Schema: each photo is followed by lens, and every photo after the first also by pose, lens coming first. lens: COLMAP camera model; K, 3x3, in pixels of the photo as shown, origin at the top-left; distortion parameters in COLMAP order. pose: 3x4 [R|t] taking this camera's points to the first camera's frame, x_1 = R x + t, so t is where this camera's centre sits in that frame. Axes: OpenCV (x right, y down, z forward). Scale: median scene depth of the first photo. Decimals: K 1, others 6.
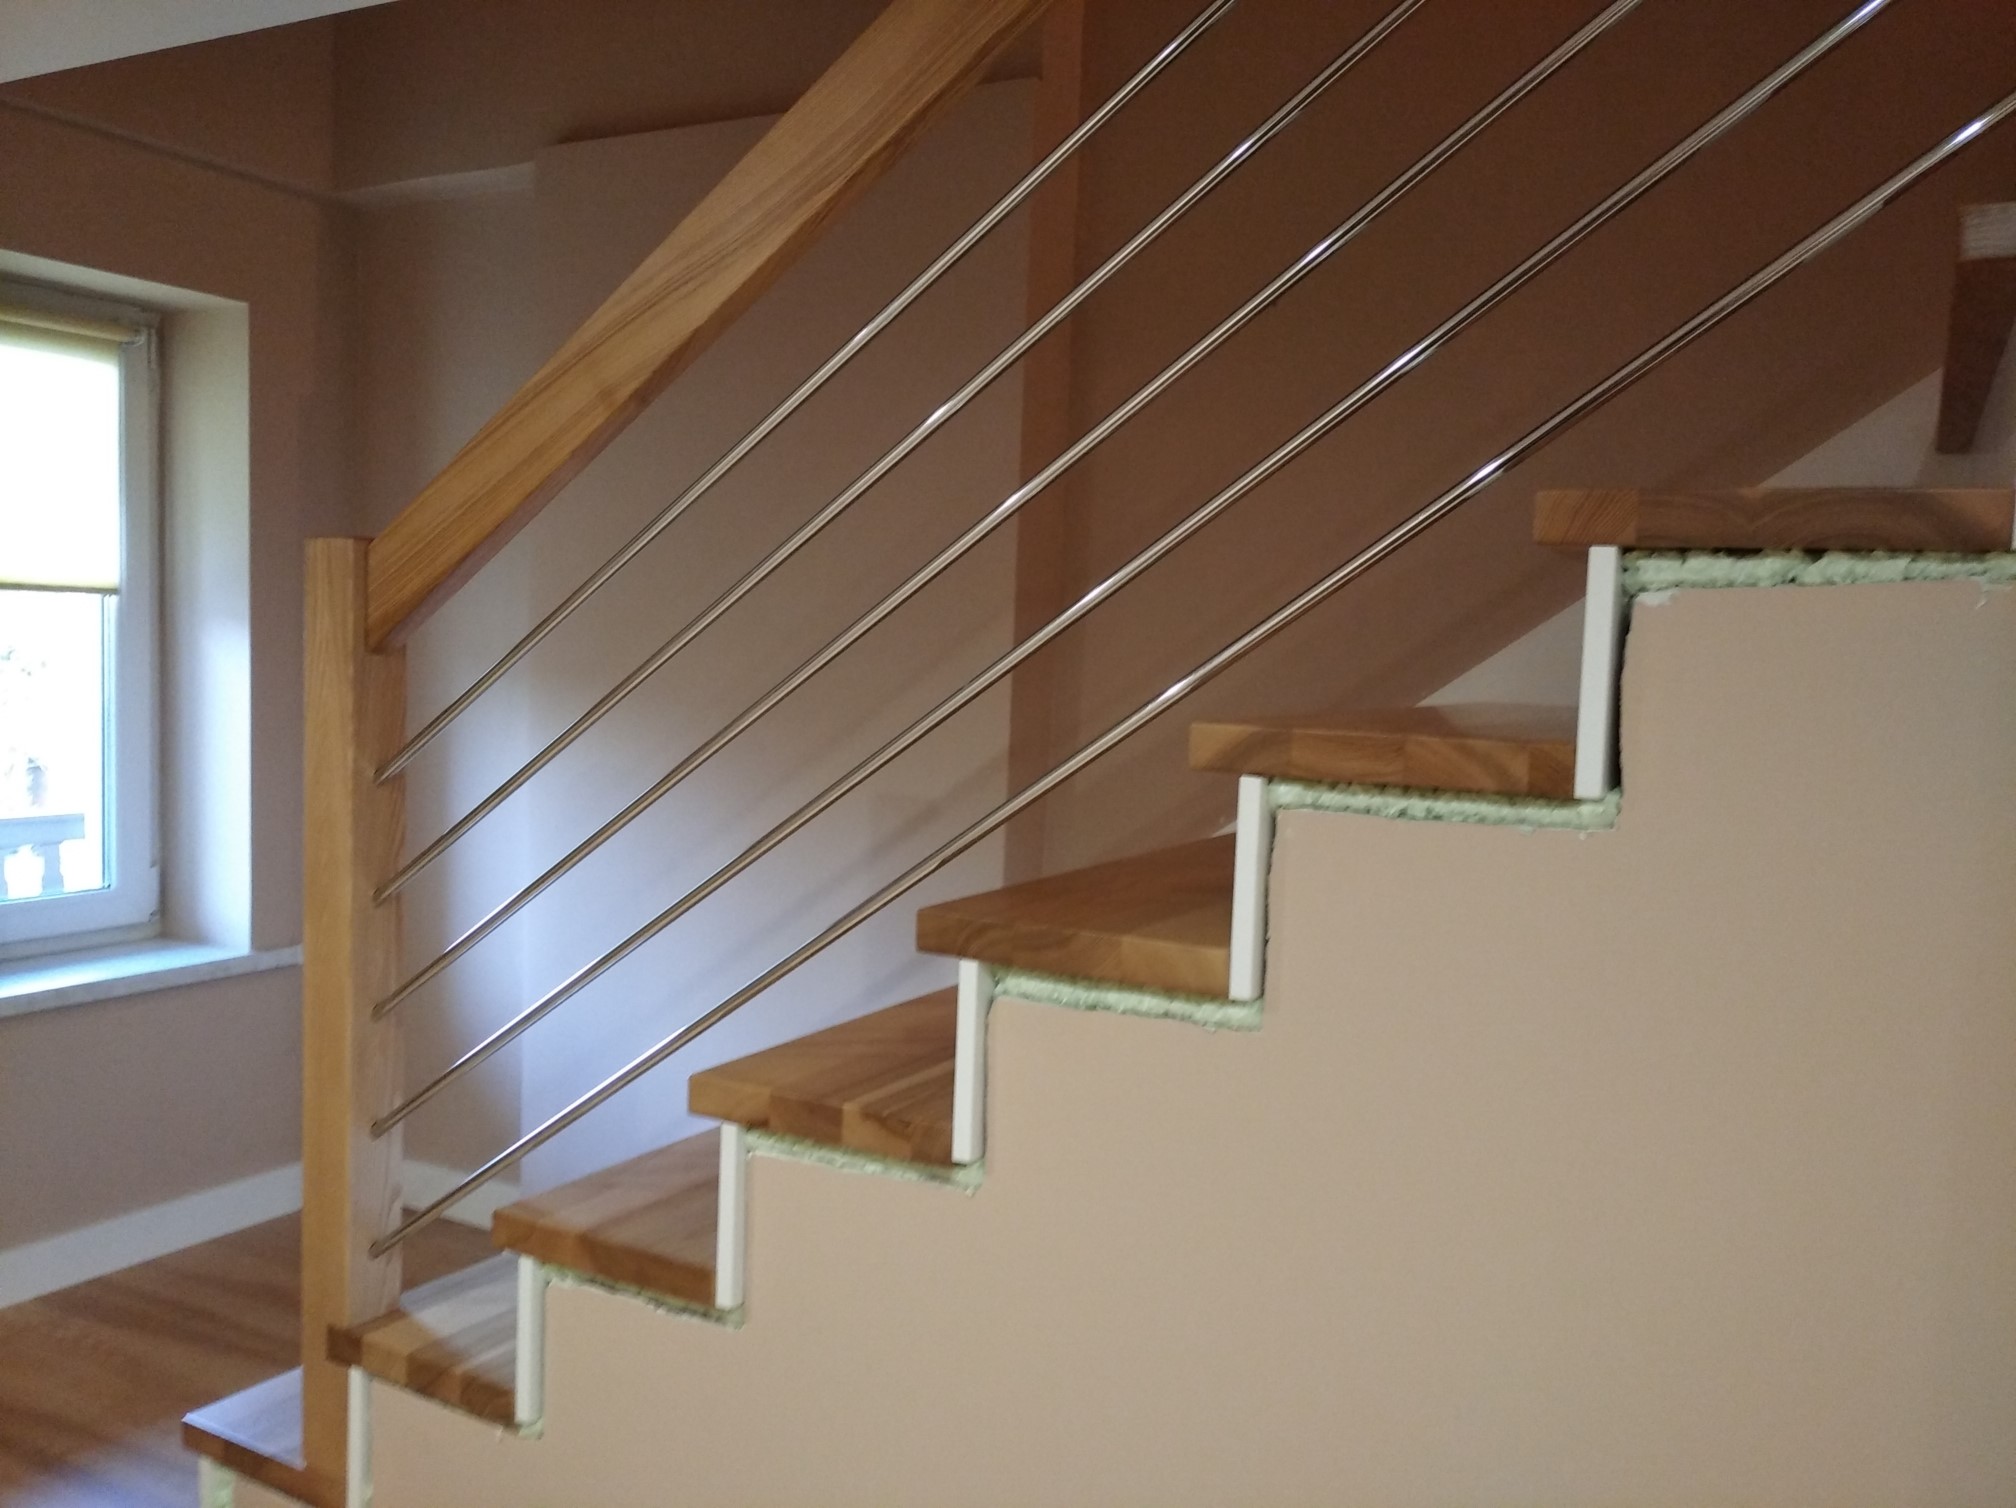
lens RADIAL K [[1659.1, 0, 998.9], [0, 1659.1, 753.9], [0, 0, 1]] dist [0.077800, -0.114102]
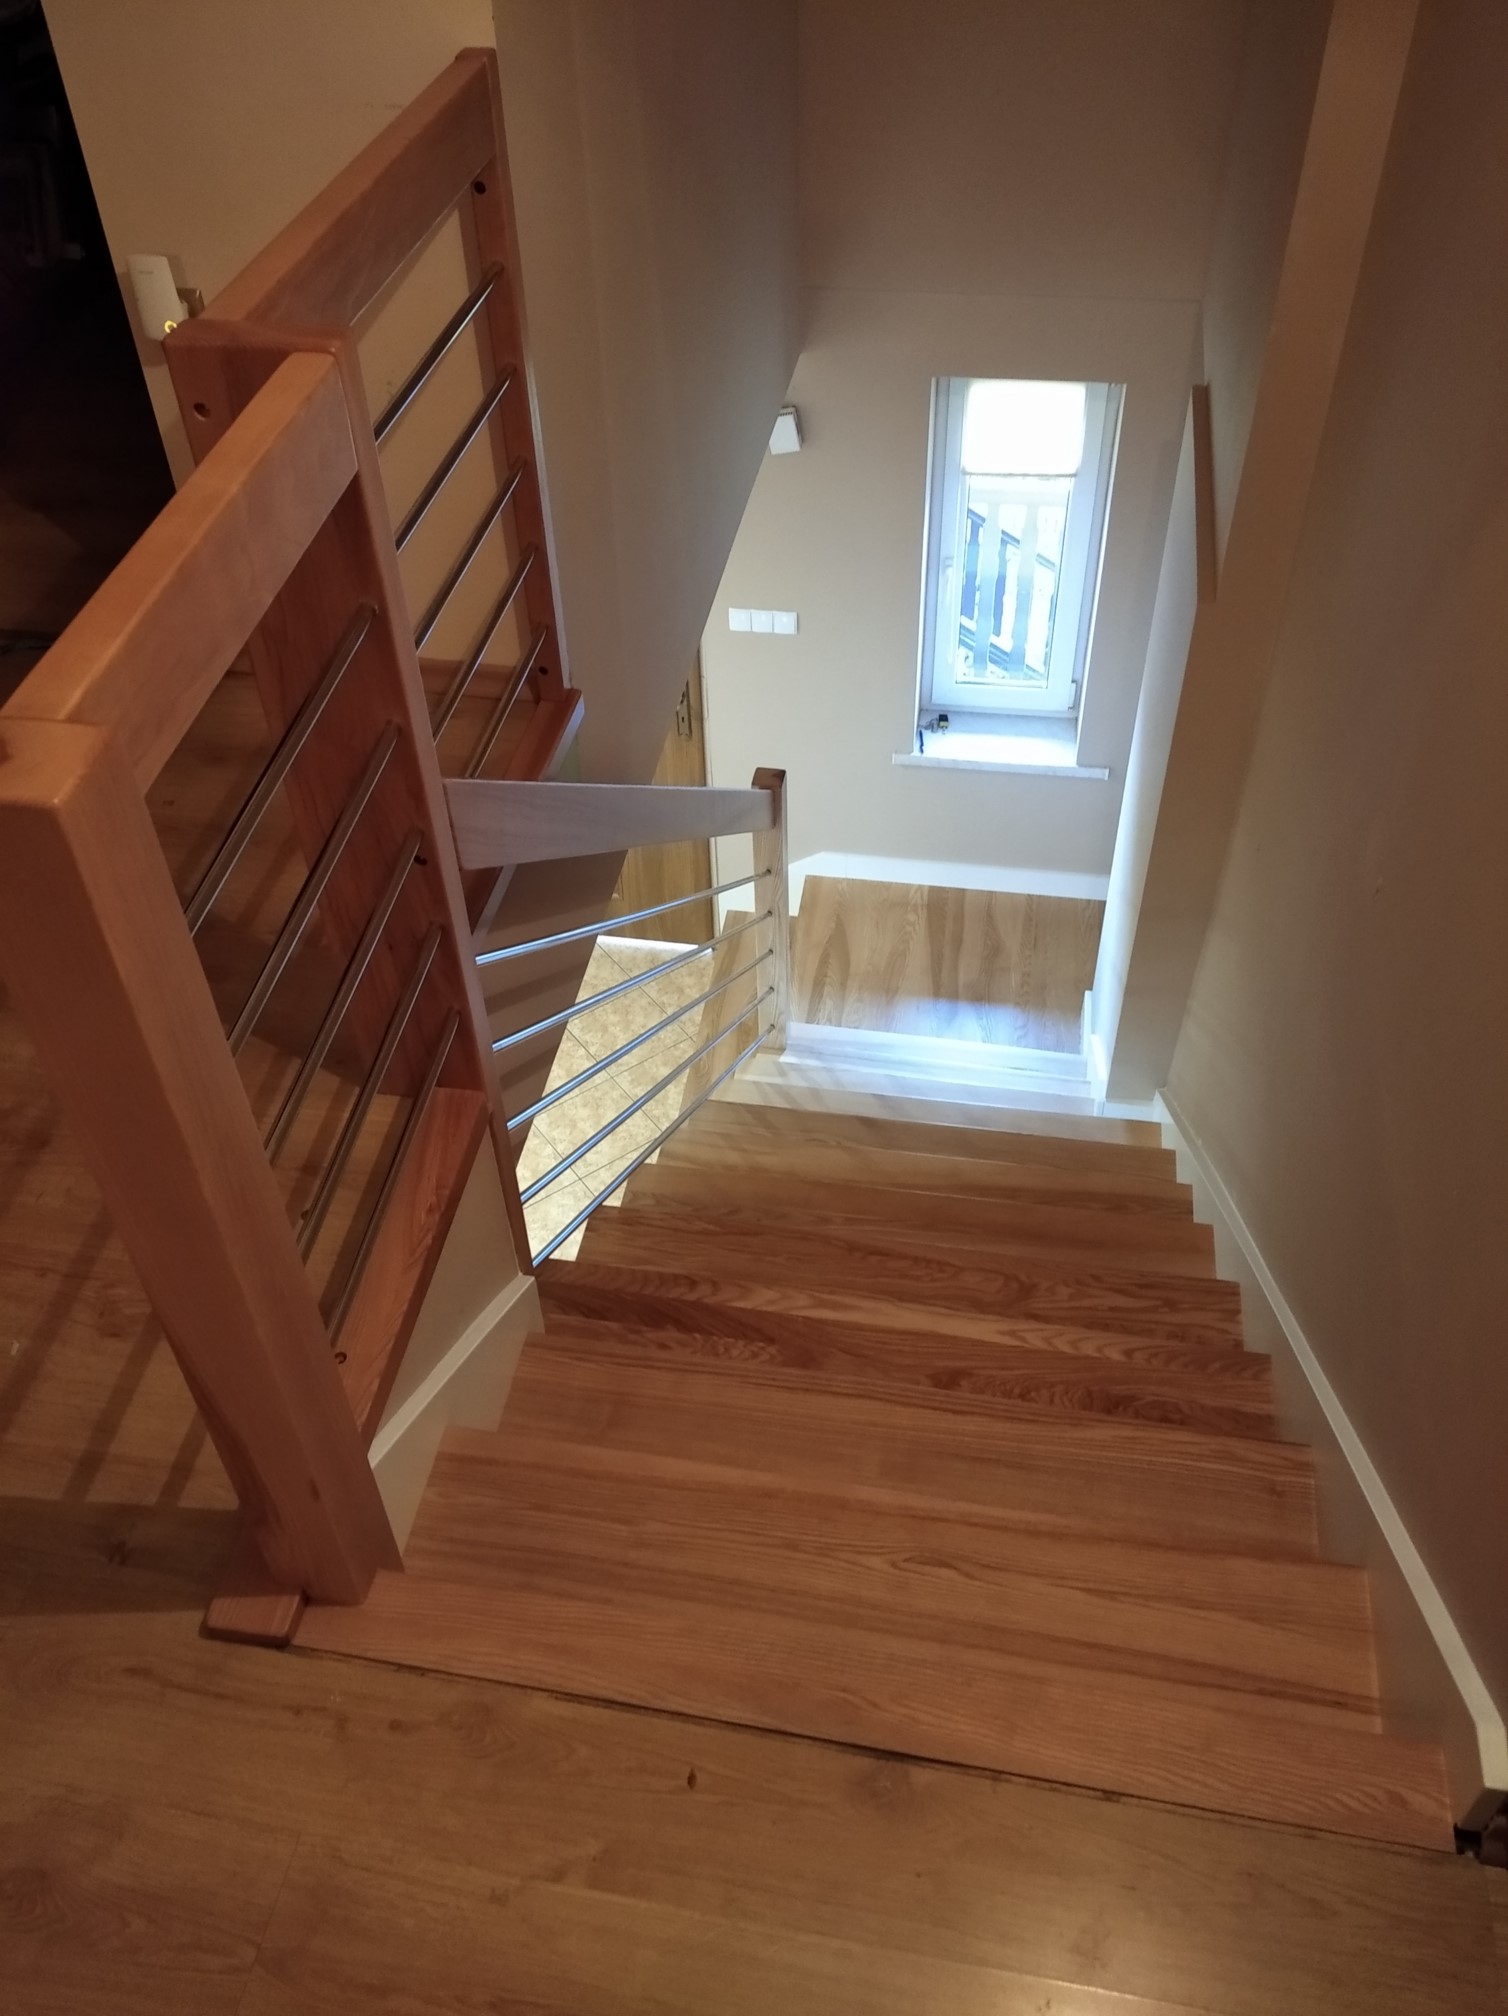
lens RADIAL K [[1659.1, 0, 746.1], [0, 1659.1, 996.1], [0, 0, 1]] dist [0.077800, -0.114102]
pose [[0.327744, 0.613296, -0.718645, 1.326214], [-0.032885, 0.767604, 0.640080, -1.289725], [0.944194, -0.186150, 0.271746, 0.342774]]
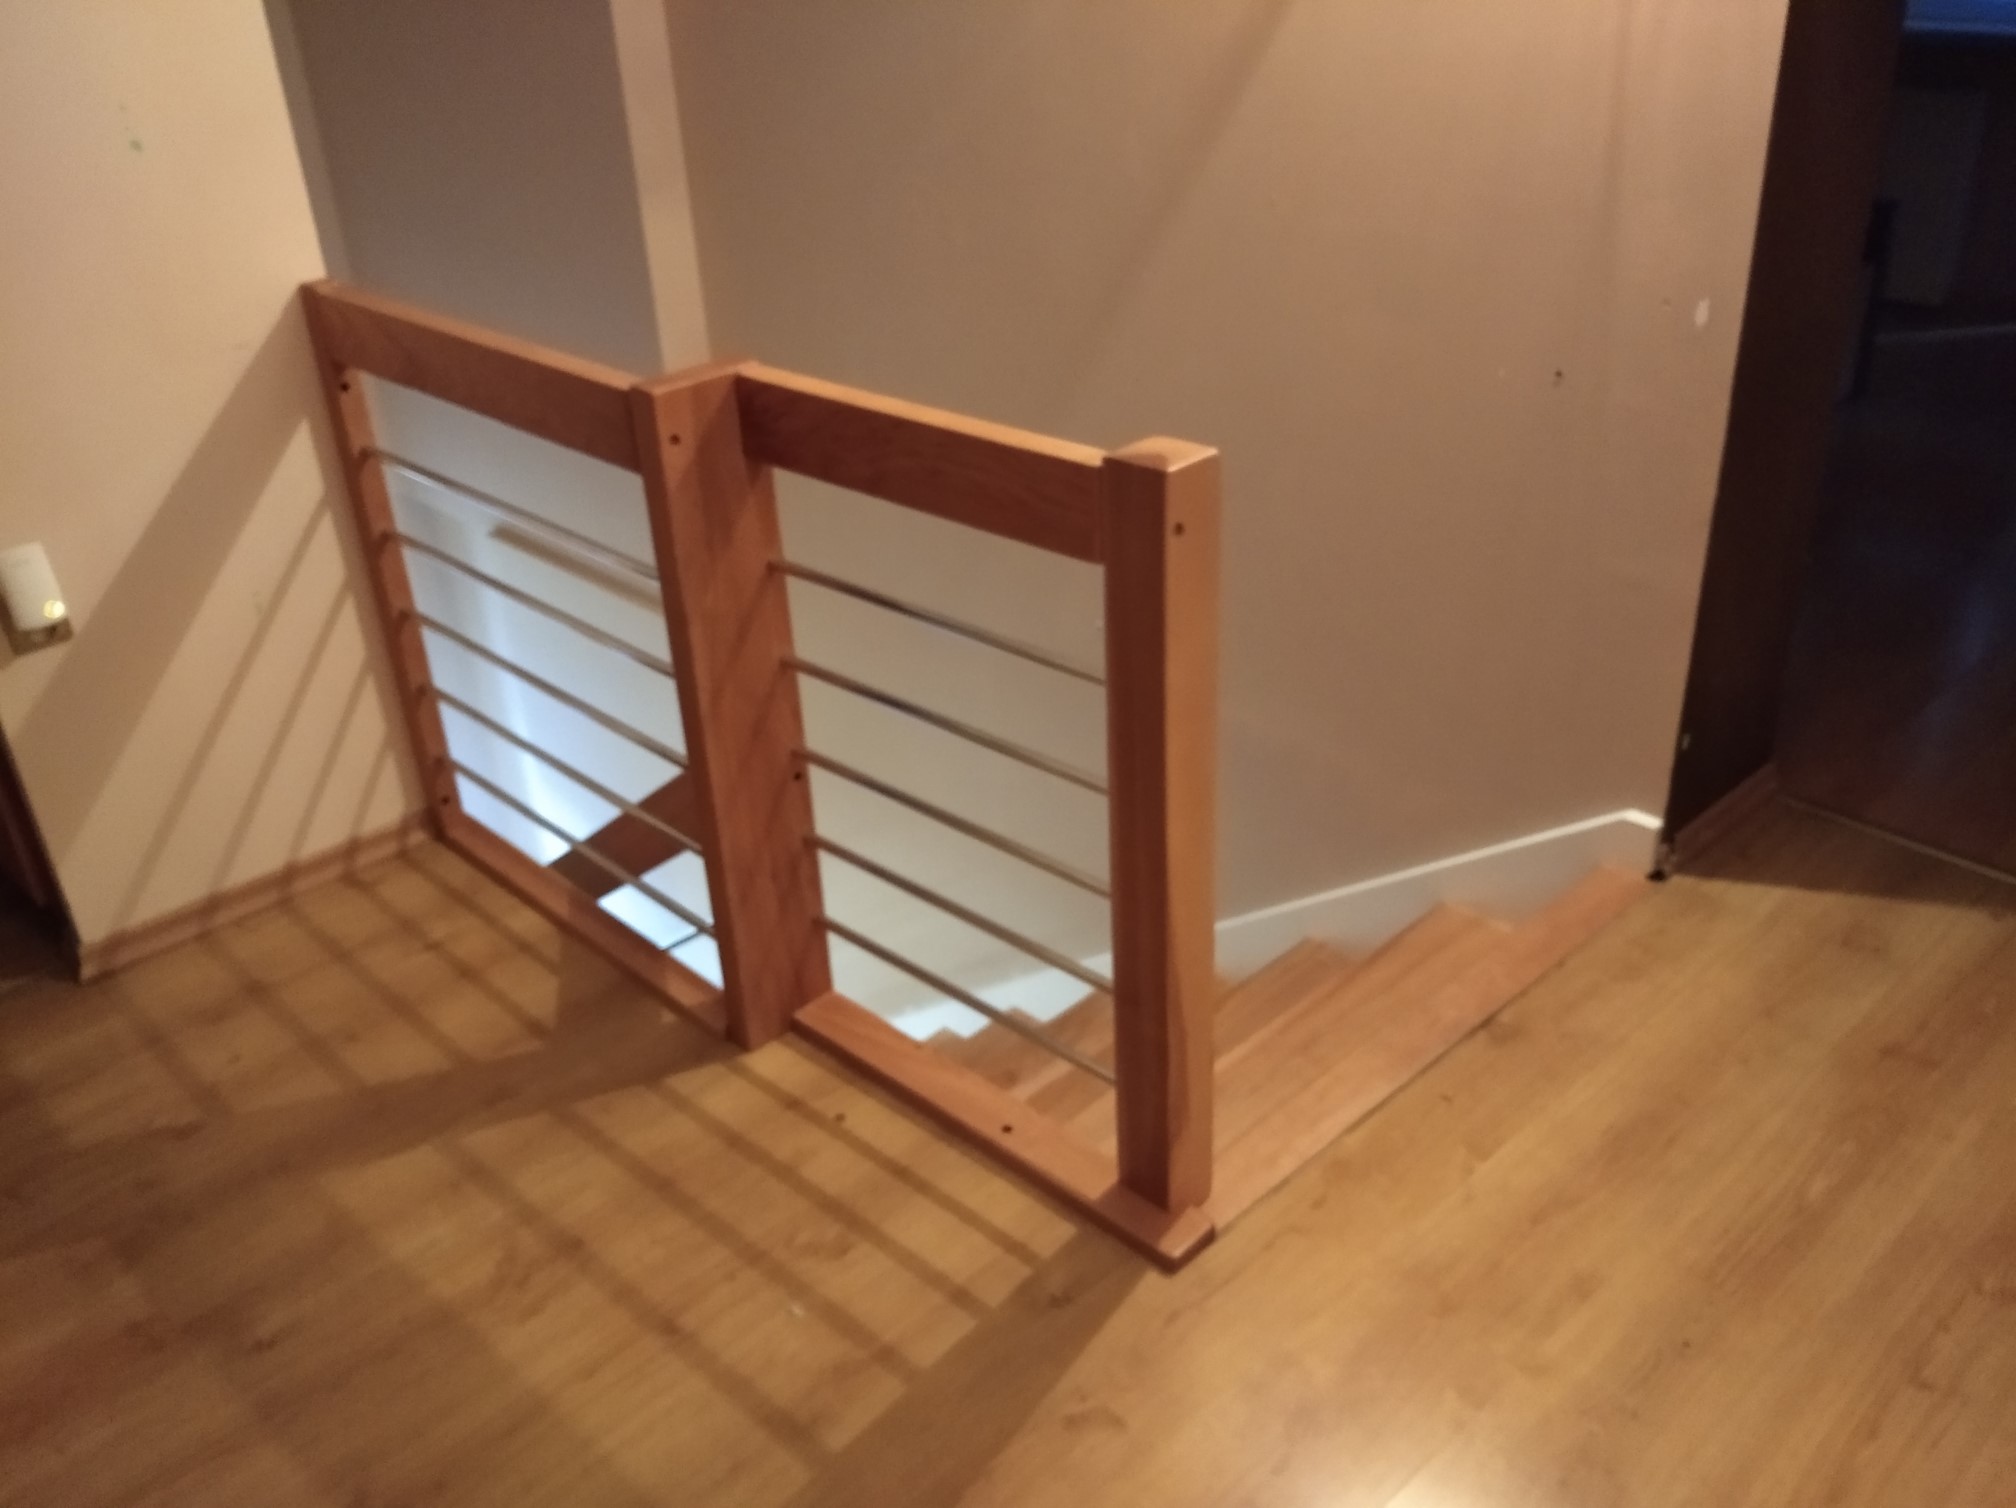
lens RADIAL K [[1659.1, 0, 1012.1], [0, 1659.1, 753.7], [0, 0, 1]] dist [0.077800, -0.114102]
pose [[0.951606, 0.068603, -0.299565, 1.049219], [0.062560, 0.911112, 0.407383, -1.222302], [0.300885, -0.406409, 0.862729, -0.454931]]
